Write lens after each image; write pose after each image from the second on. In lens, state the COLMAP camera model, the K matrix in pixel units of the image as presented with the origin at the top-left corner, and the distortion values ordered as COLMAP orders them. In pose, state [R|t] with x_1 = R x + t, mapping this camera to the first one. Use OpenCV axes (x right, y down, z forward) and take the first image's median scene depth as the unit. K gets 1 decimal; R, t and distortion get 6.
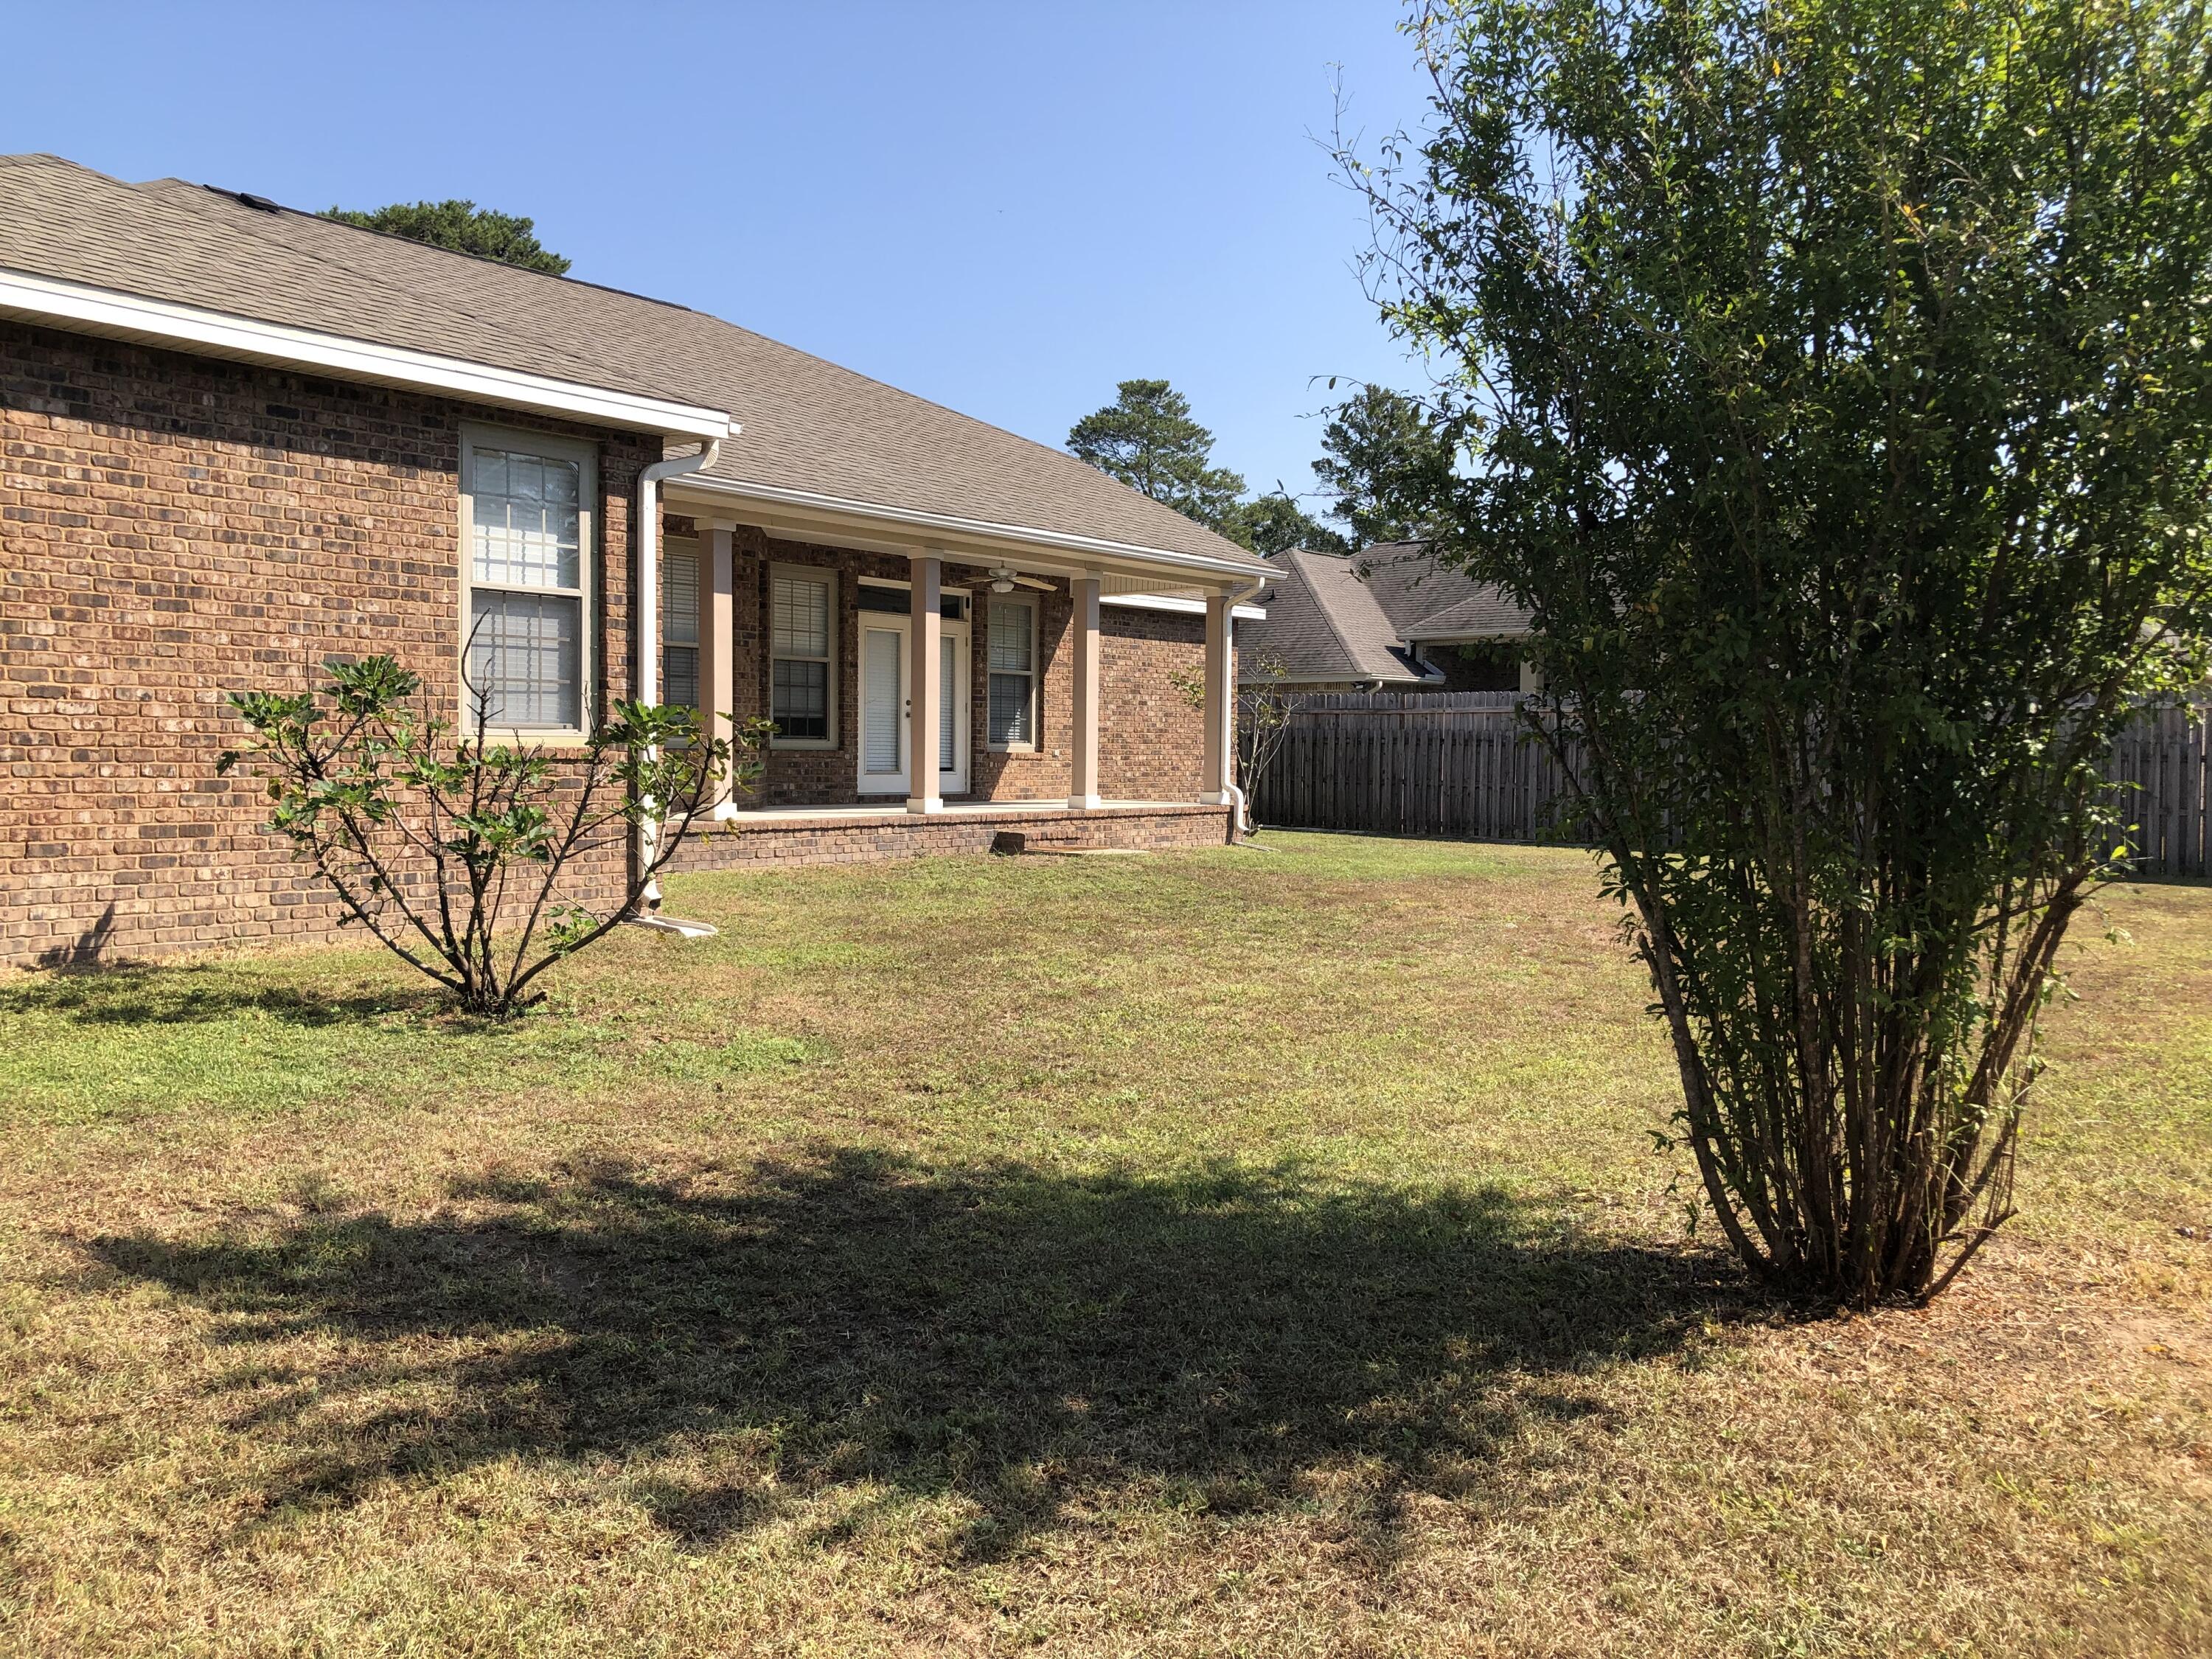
lens RADIAL K [[1817.2, 0, 1106.0], [0, 1817.2, 829.5], [0, 0, 1]] dist [0.001953, 0.000045]
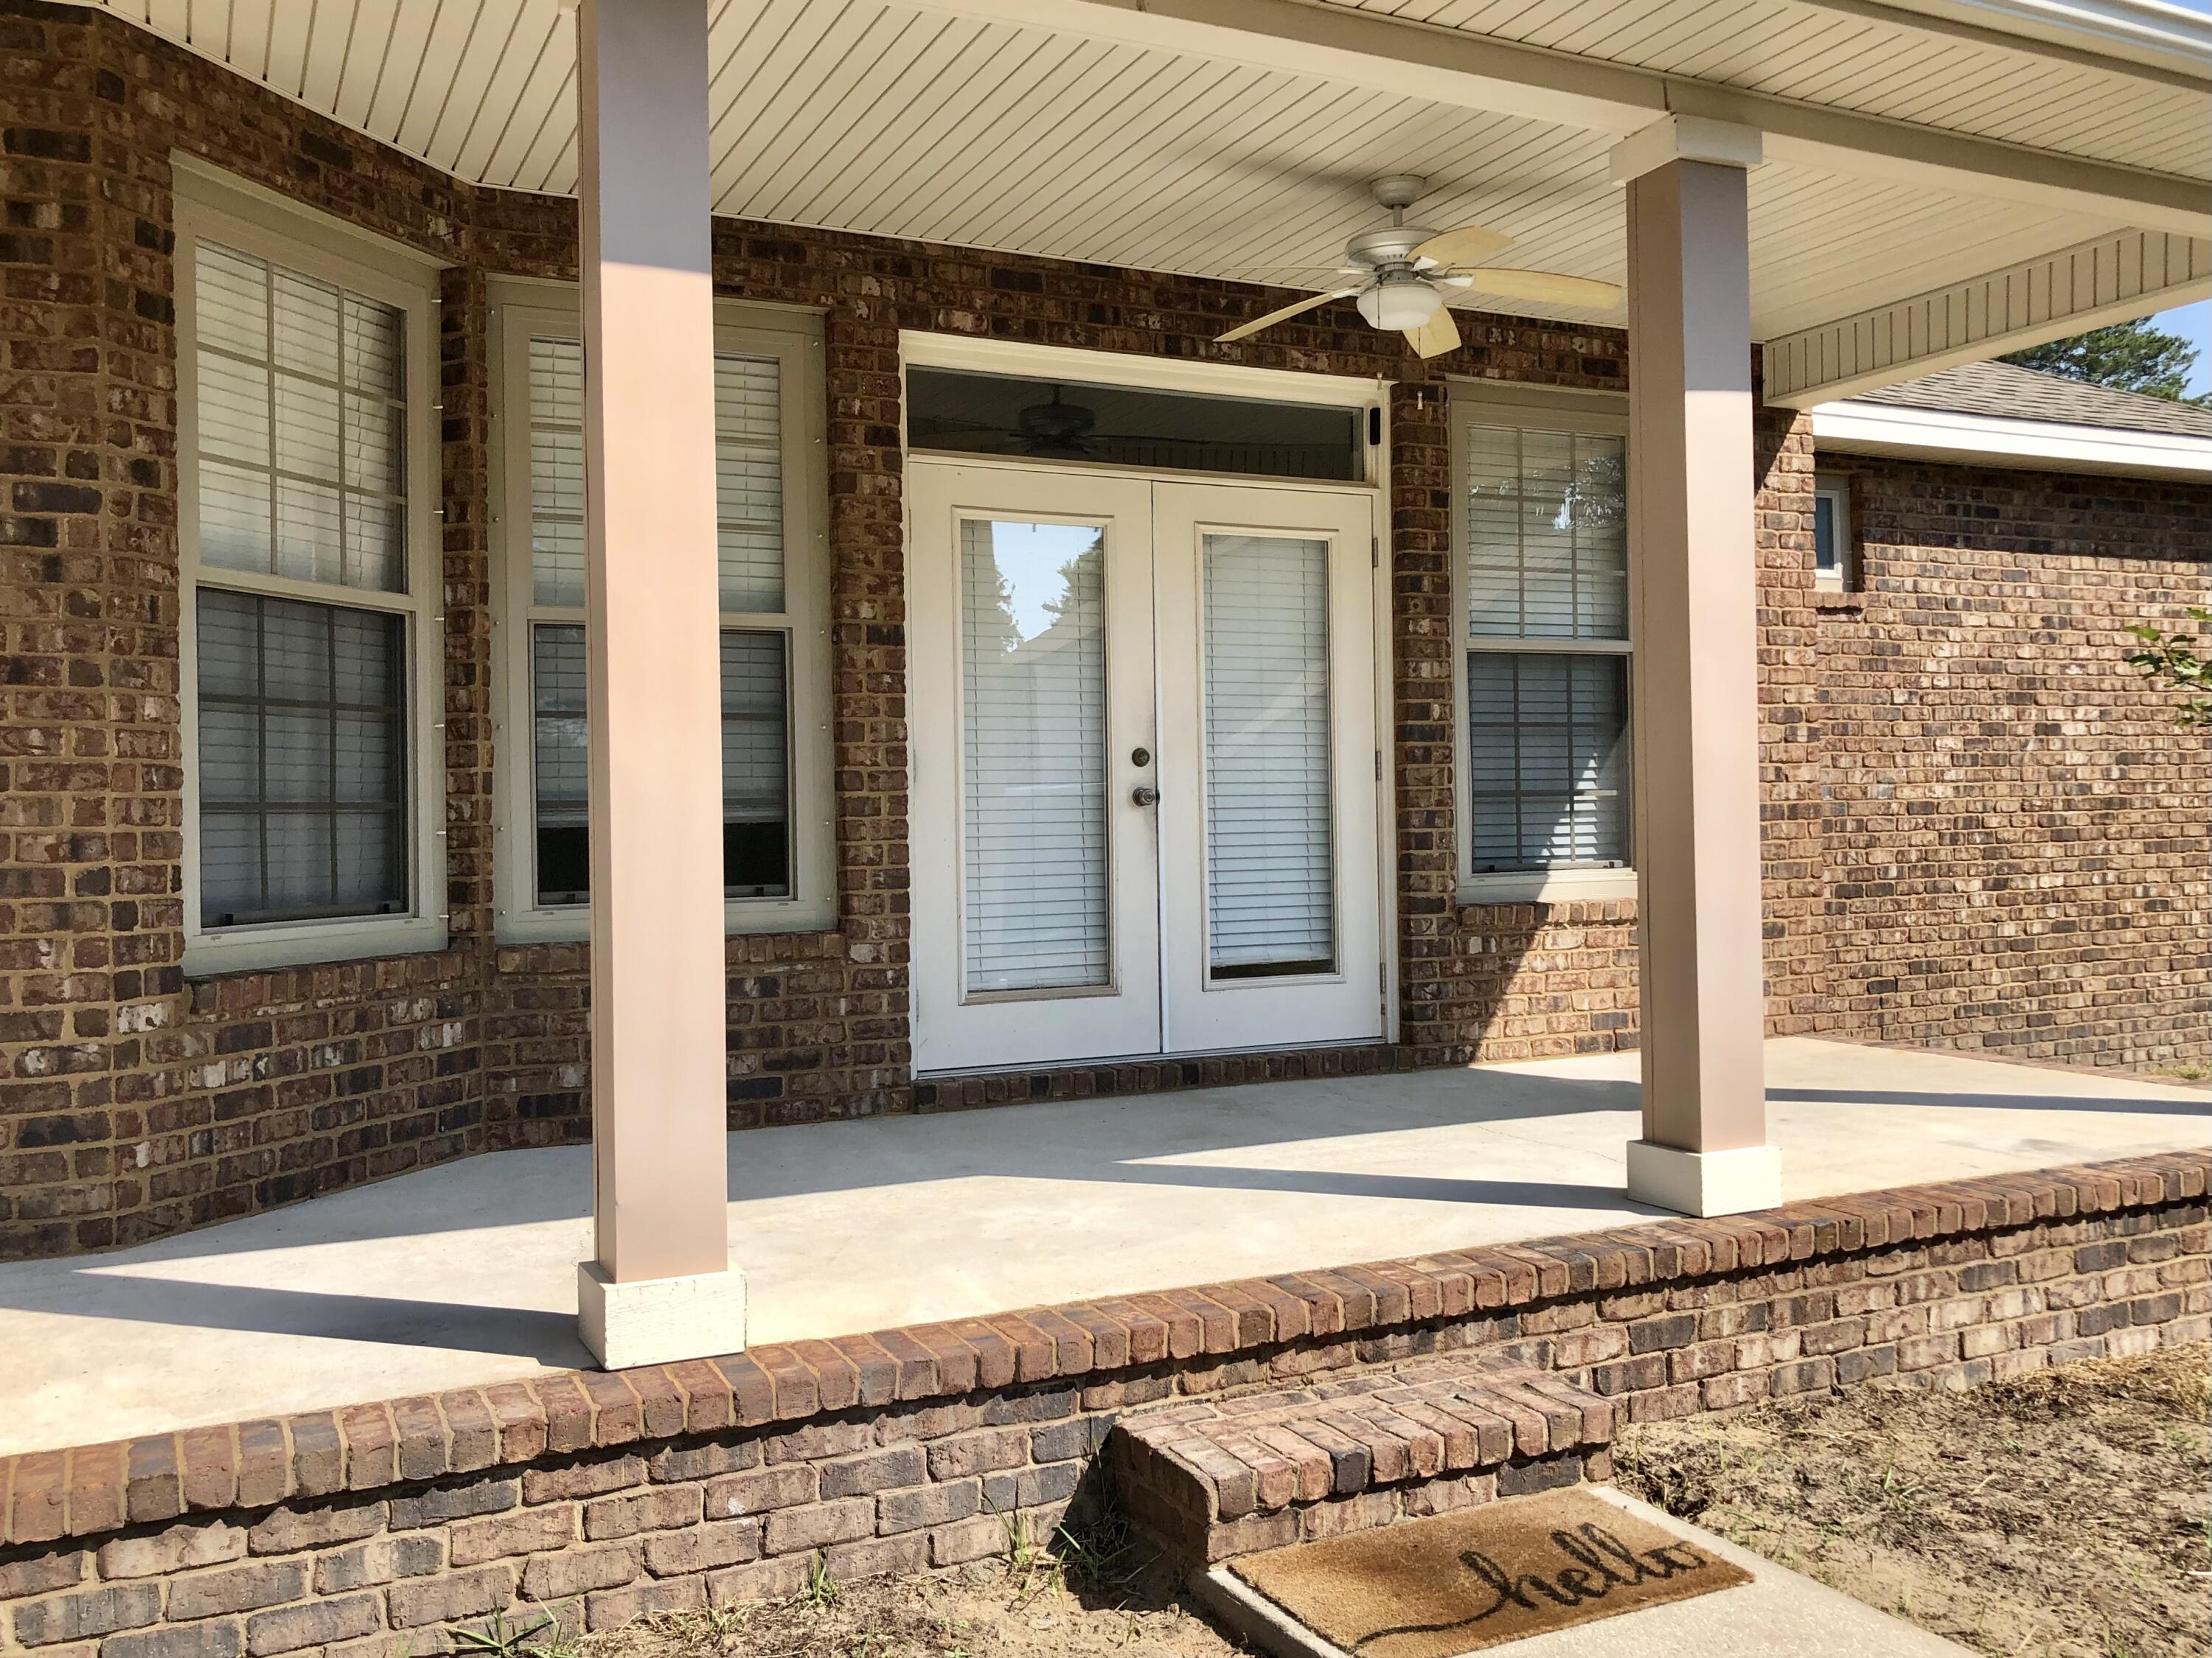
lens RADIAL K [[1906.9, 0, 1106.4], [0, 1906.9, 793.1], [0, 0, 1]] dist [0.013712, 0.009578]
pose [[0.895903, -0.030723, -0.443185, 0.025036], [0.007414, 0.998501, -0.054232, -0.044872], [0.444187, 0.045301, 0.894788, 0.688709]]
